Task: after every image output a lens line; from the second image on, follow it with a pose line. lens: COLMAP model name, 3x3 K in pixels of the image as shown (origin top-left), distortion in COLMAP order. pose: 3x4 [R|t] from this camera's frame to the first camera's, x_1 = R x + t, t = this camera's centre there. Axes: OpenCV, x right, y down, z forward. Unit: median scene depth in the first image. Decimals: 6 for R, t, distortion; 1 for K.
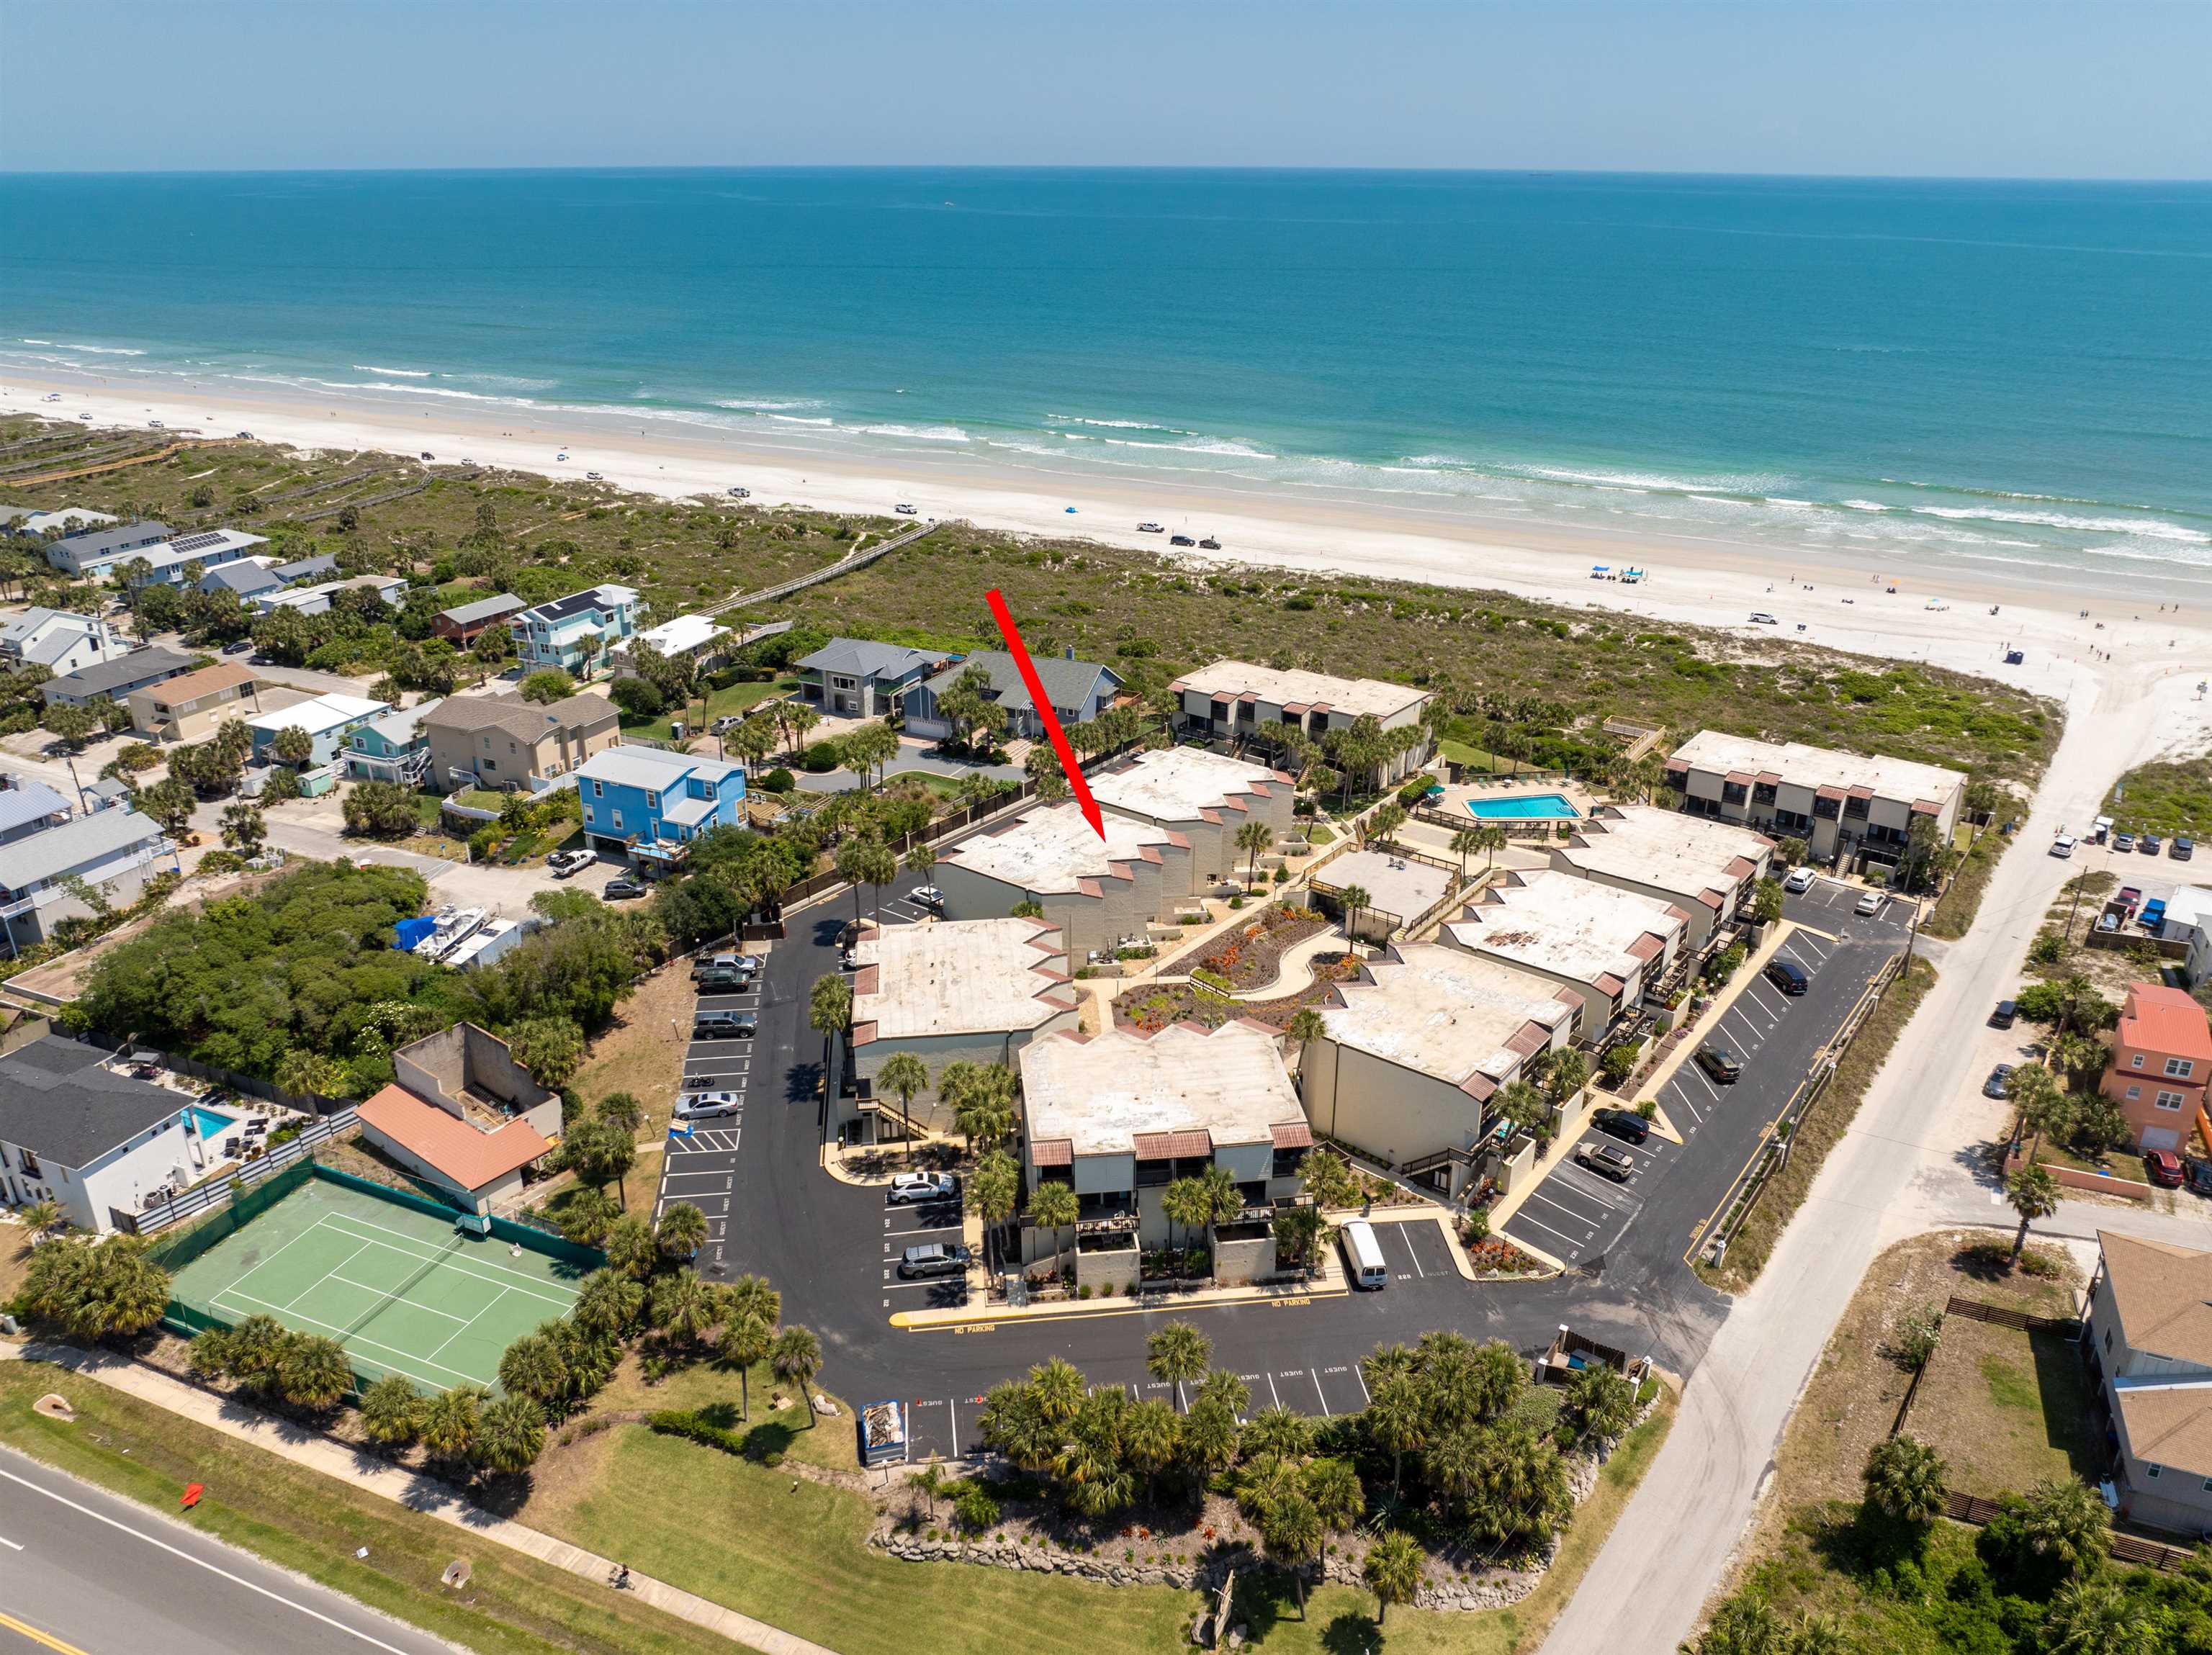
lens RADIAL K [[1558.8, 0, 1115.9], [0, 1558.8, 836.1], [0, 0, 1]] dist [-0.024273, -0.023045]
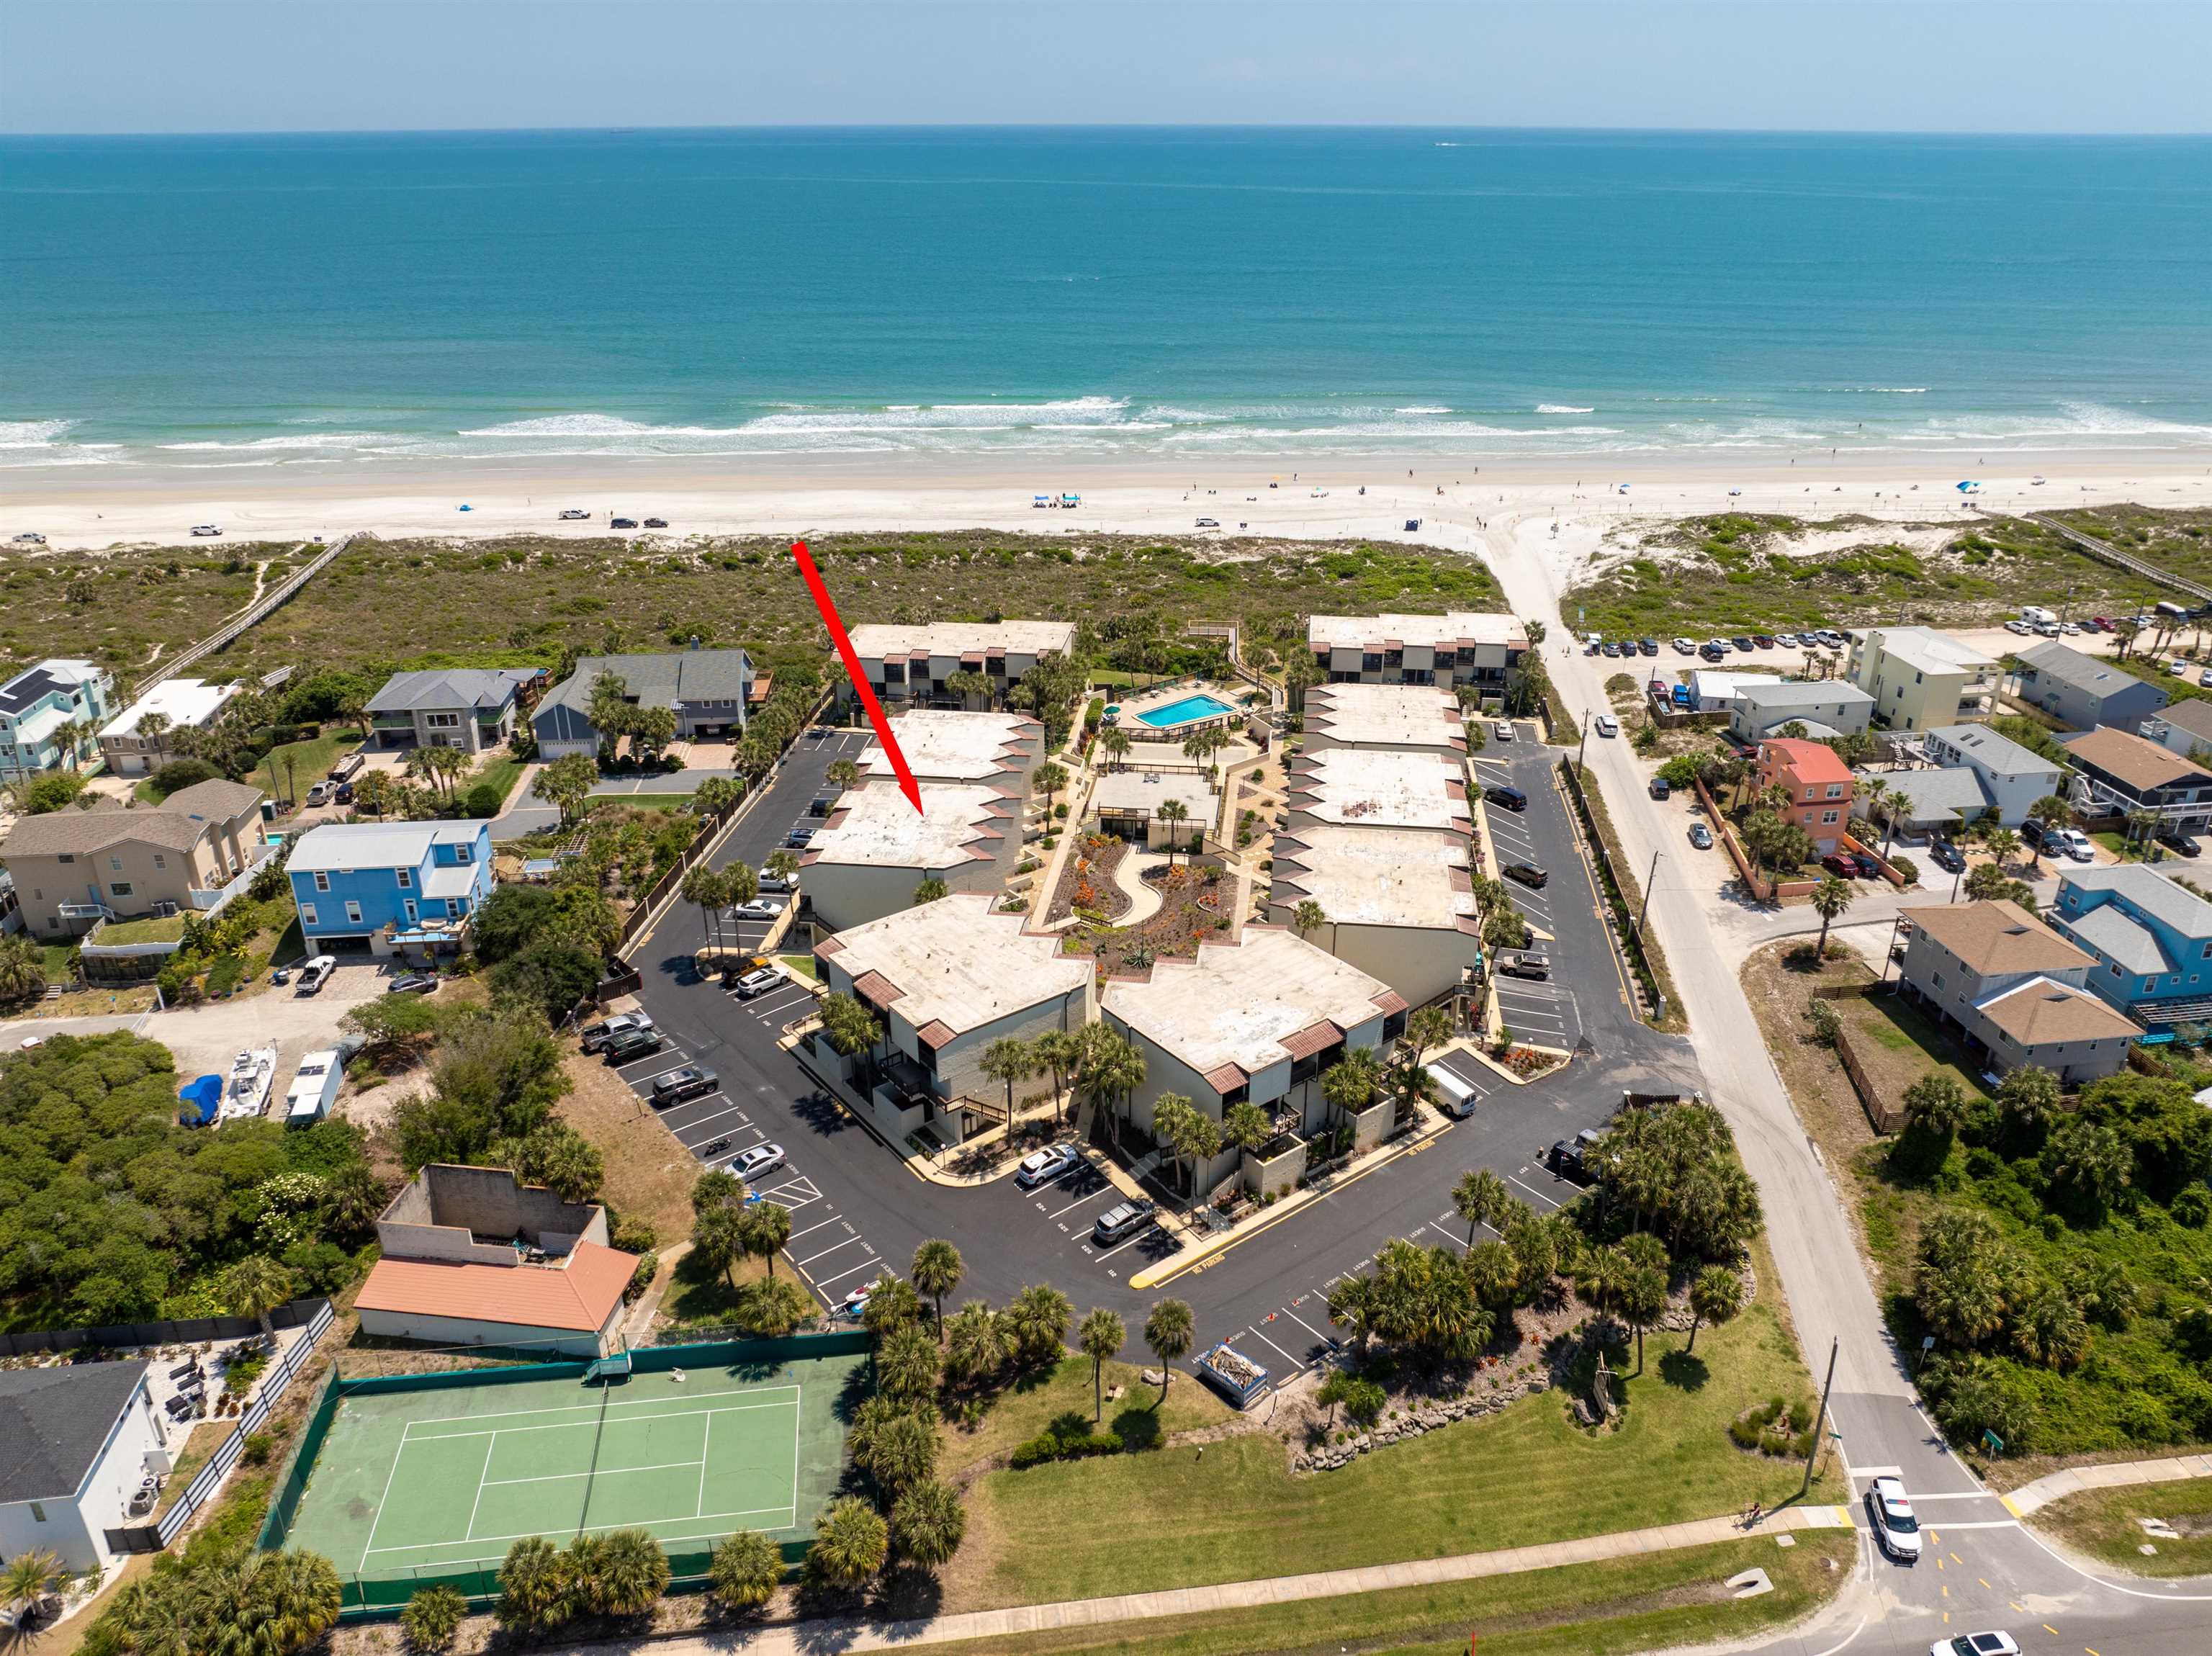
lens RADIAL K [[1543.6, 0, 1106.0], [0, 1543.6, 828.0], [0, 0, 1]] dist [-0.017745, -0.043748]
pose [[0.862813, -0.214774, 0.457630, -0.347539], [0.204228, 0.976191, 0.073094, -0.033403], [-0.462433, 0.030394, 0.886133, 0.073947]]
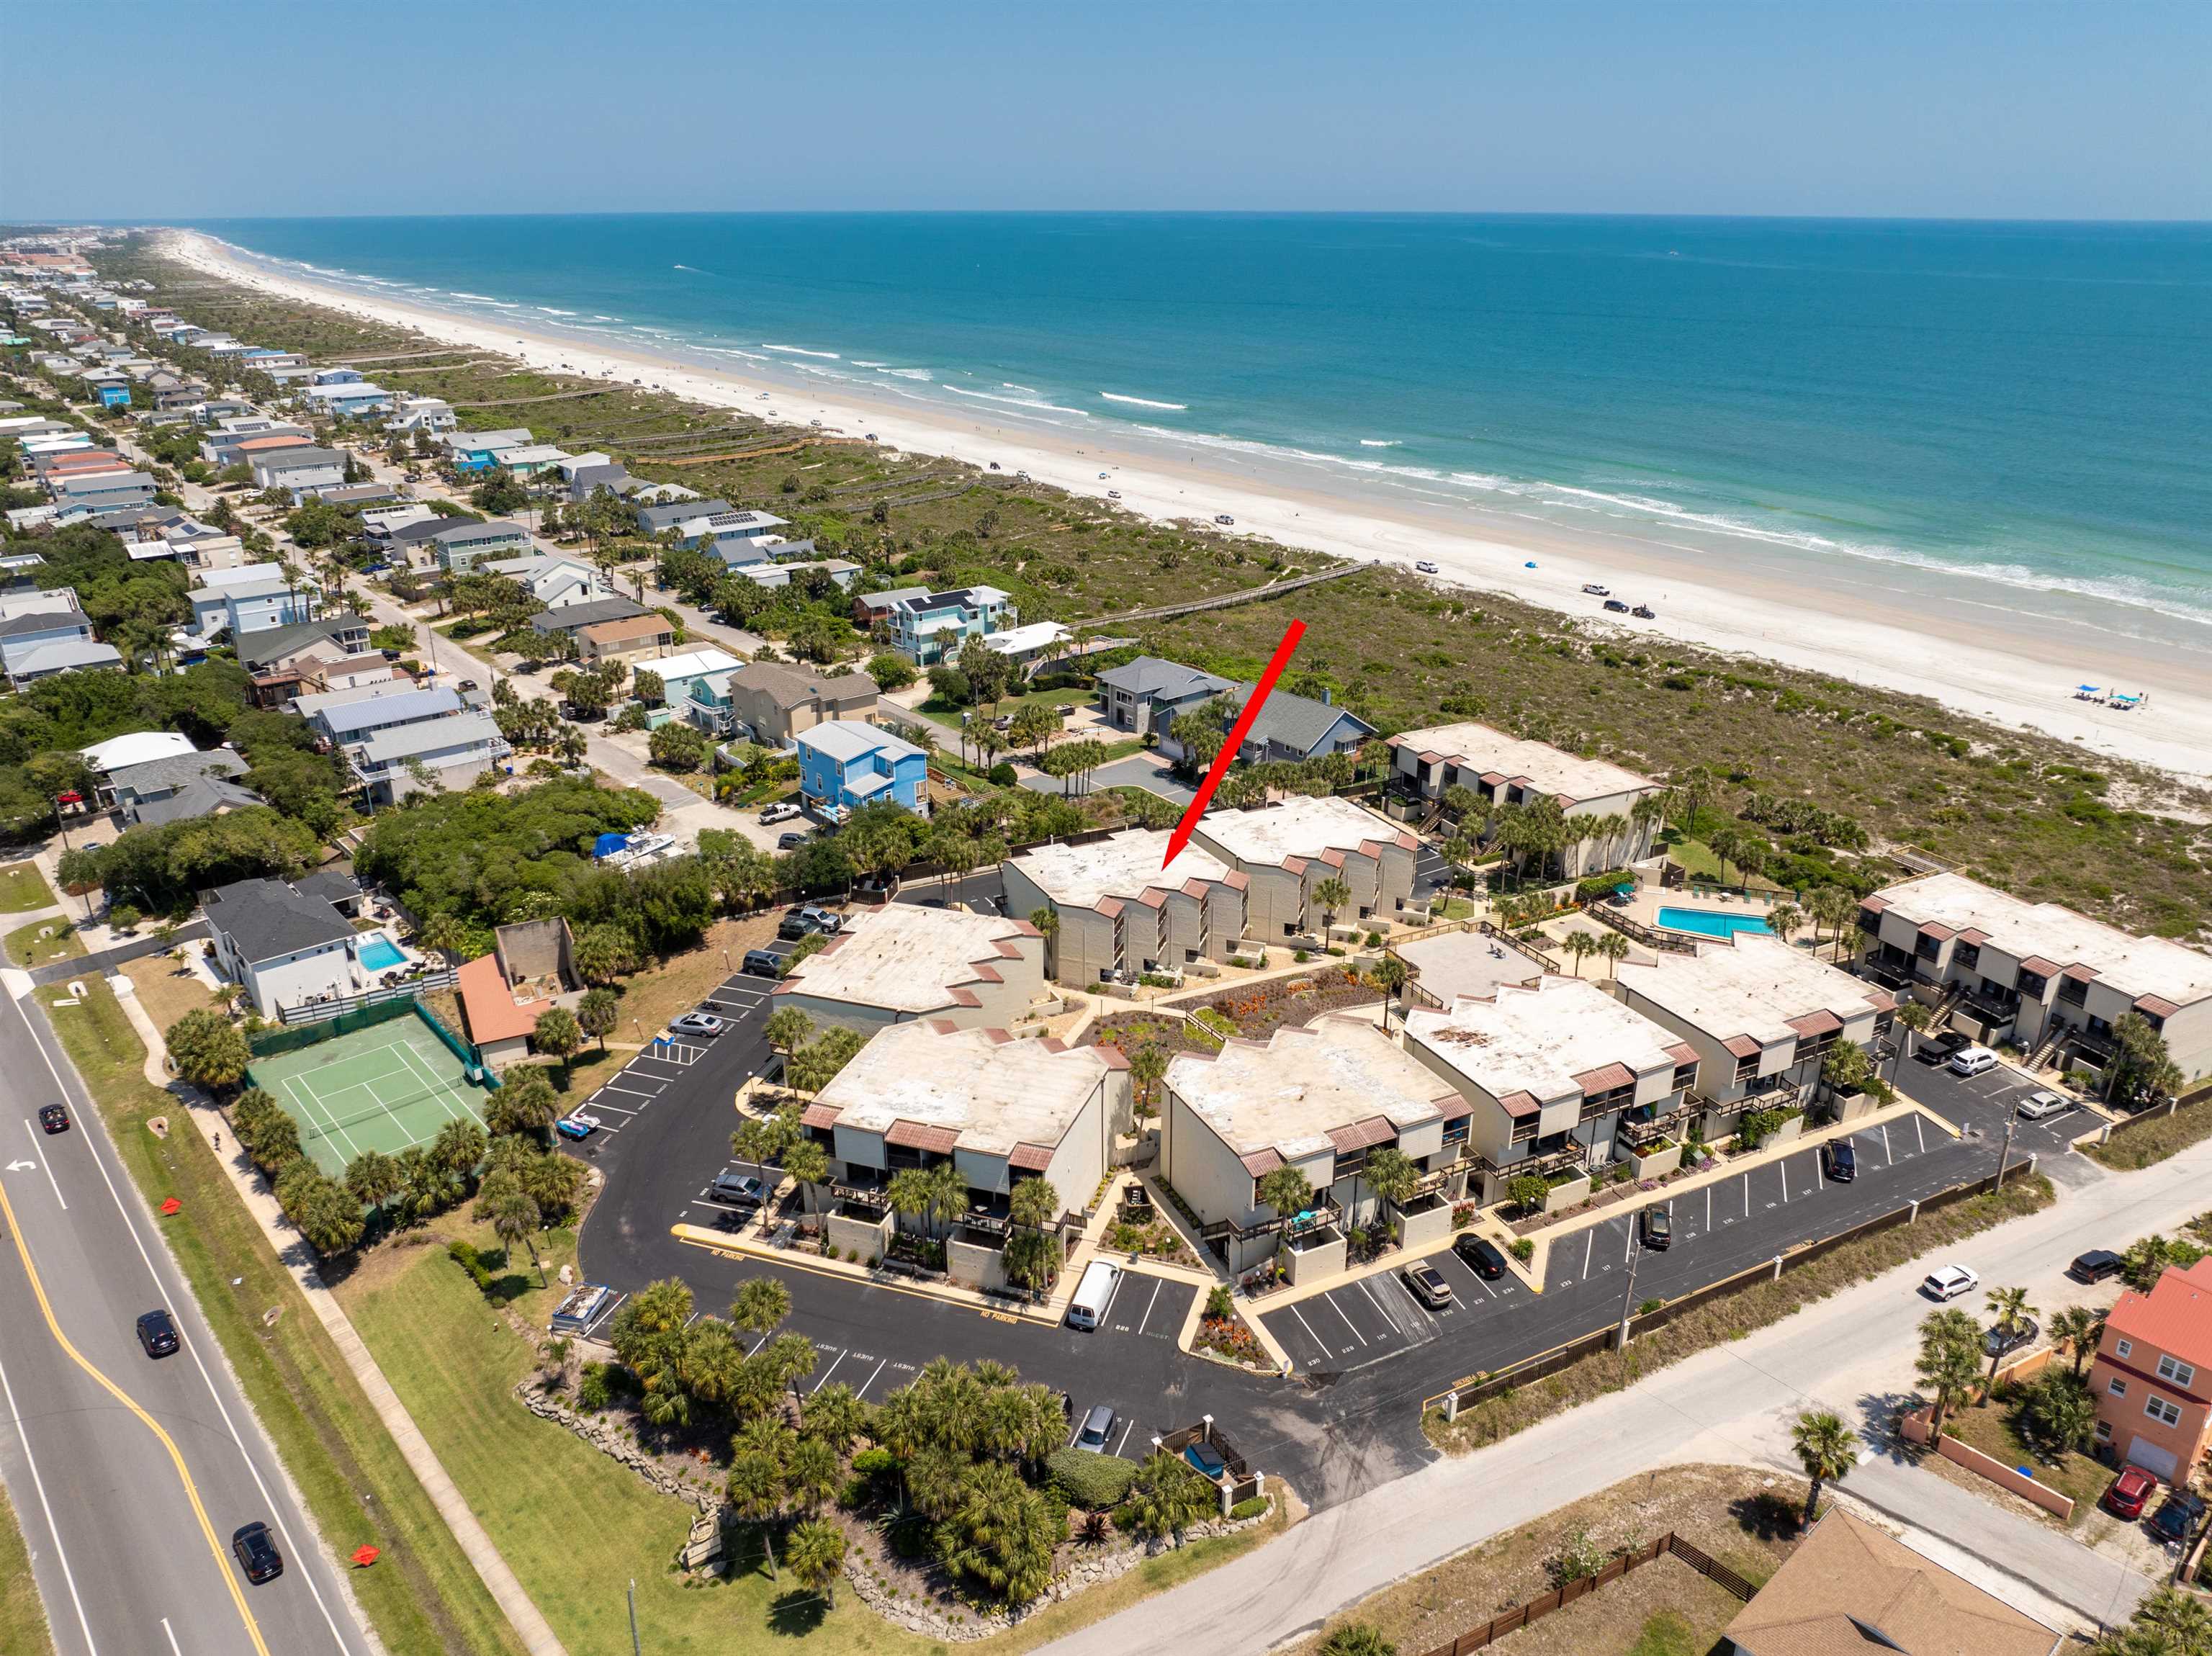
lens RADIAL K [[1558.9, 0, 1115.9], [0, 1558.9, 836.6], [0, 0, 1]] dist [-0.024273, -0.023045]
pose [[0.900186, 0.160472, -0.404862, 0.348304], [-0.170726, 0.985258, 0.010921, -0.021589], [0.400646, 0.059289, 0.914313, 0.052897]]
